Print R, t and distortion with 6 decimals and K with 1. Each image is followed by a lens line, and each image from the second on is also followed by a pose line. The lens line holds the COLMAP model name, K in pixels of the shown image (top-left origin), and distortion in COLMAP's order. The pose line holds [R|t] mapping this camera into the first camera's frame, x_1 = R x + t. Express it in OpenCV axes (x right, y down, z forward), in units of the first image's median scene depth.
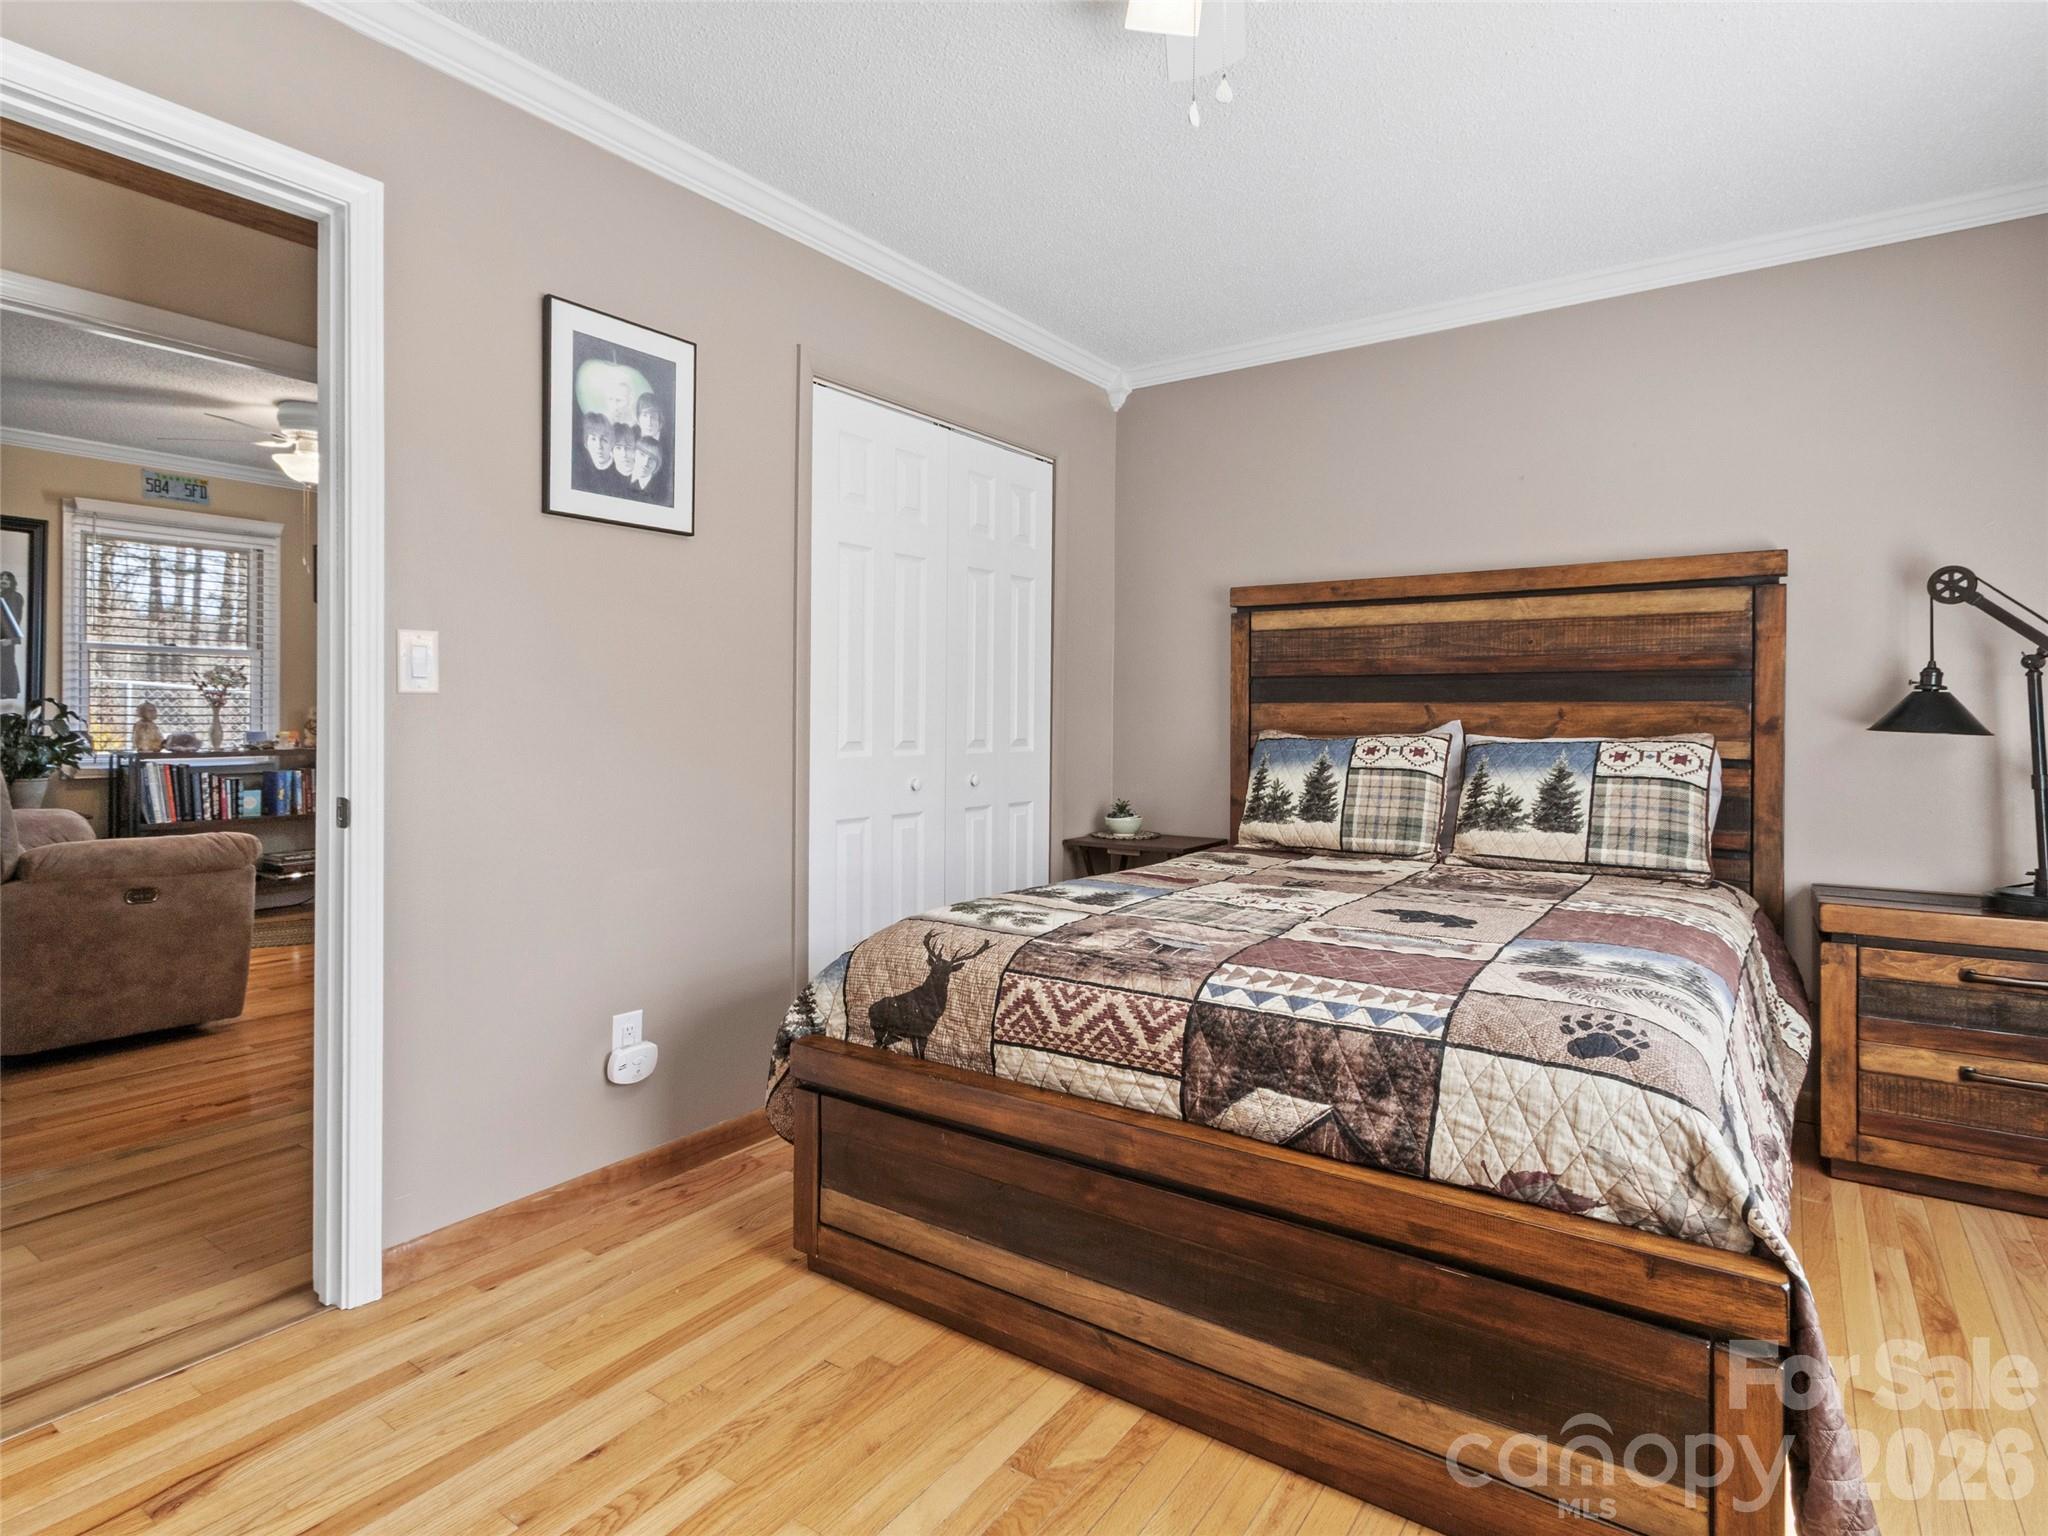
lens RADIAL K [[1096.4, 0, 995.0], [0, 1096.4, 708.7], [0, 0, 1]] dist [0.001203, 0.000695]
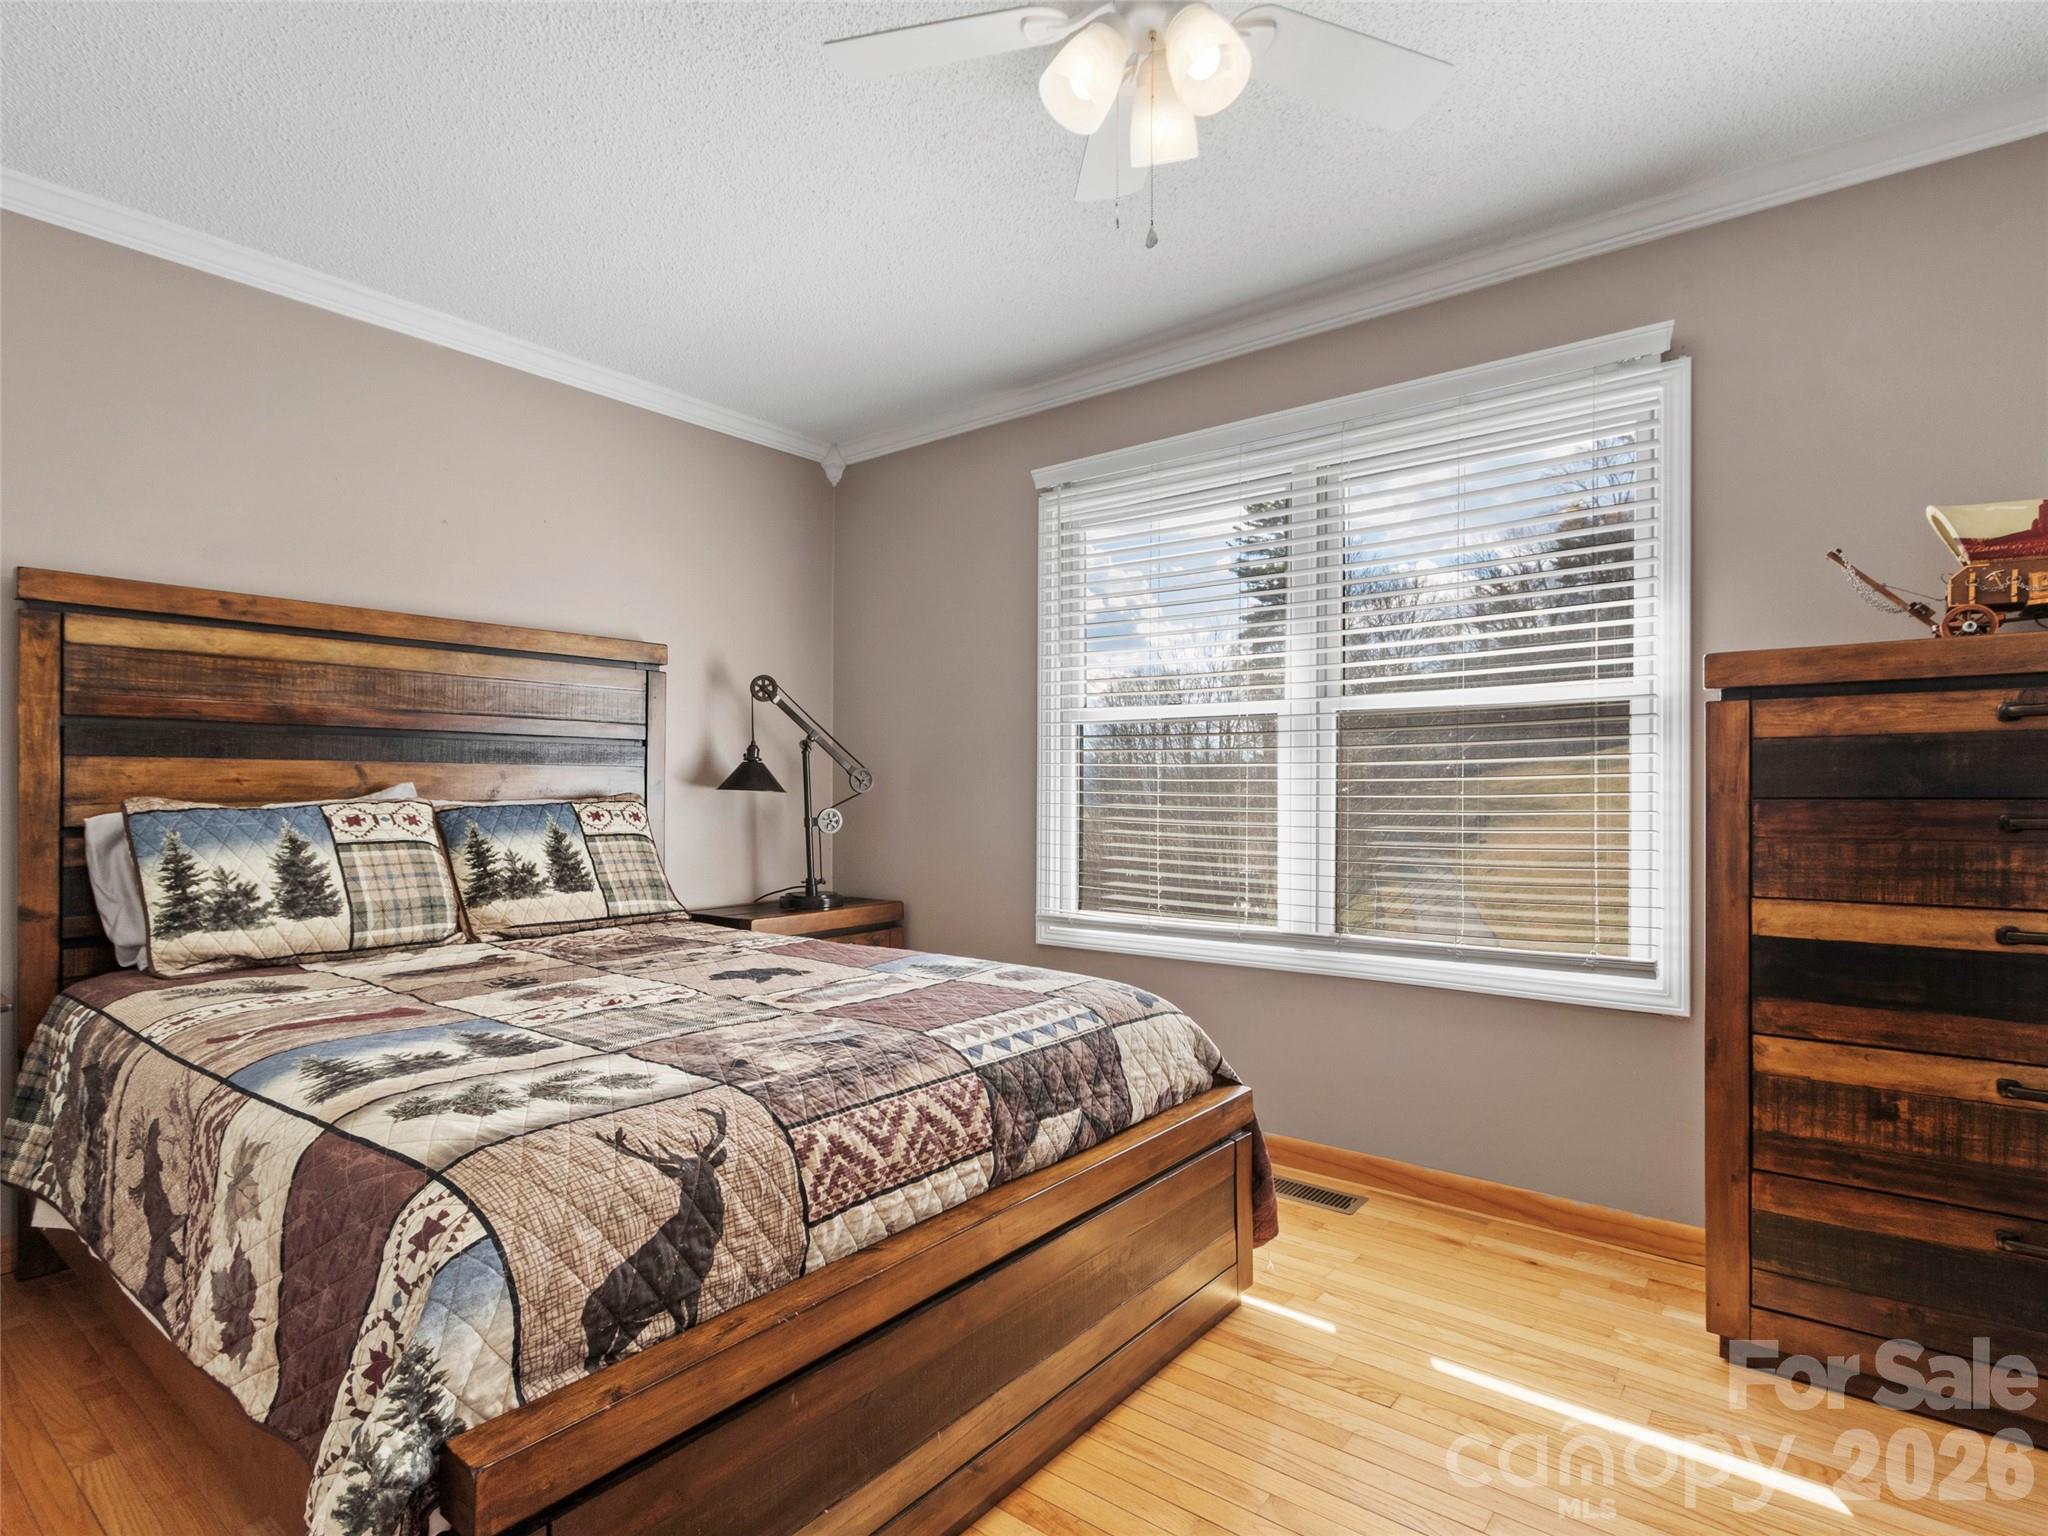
lens RADIAL K [[1060.5, 0, 1011.5], [0, 1060.5, 782.4], [0, 0, 1]] dist [0.002776, -0.000515]
pose [[0.061123, -0.000204, 0.998130, -0.755473], [-0.009690, 0.999953, 0.000798, 0.009729], [-0.998083, -0.009721, 0.061118, 0.905018]]
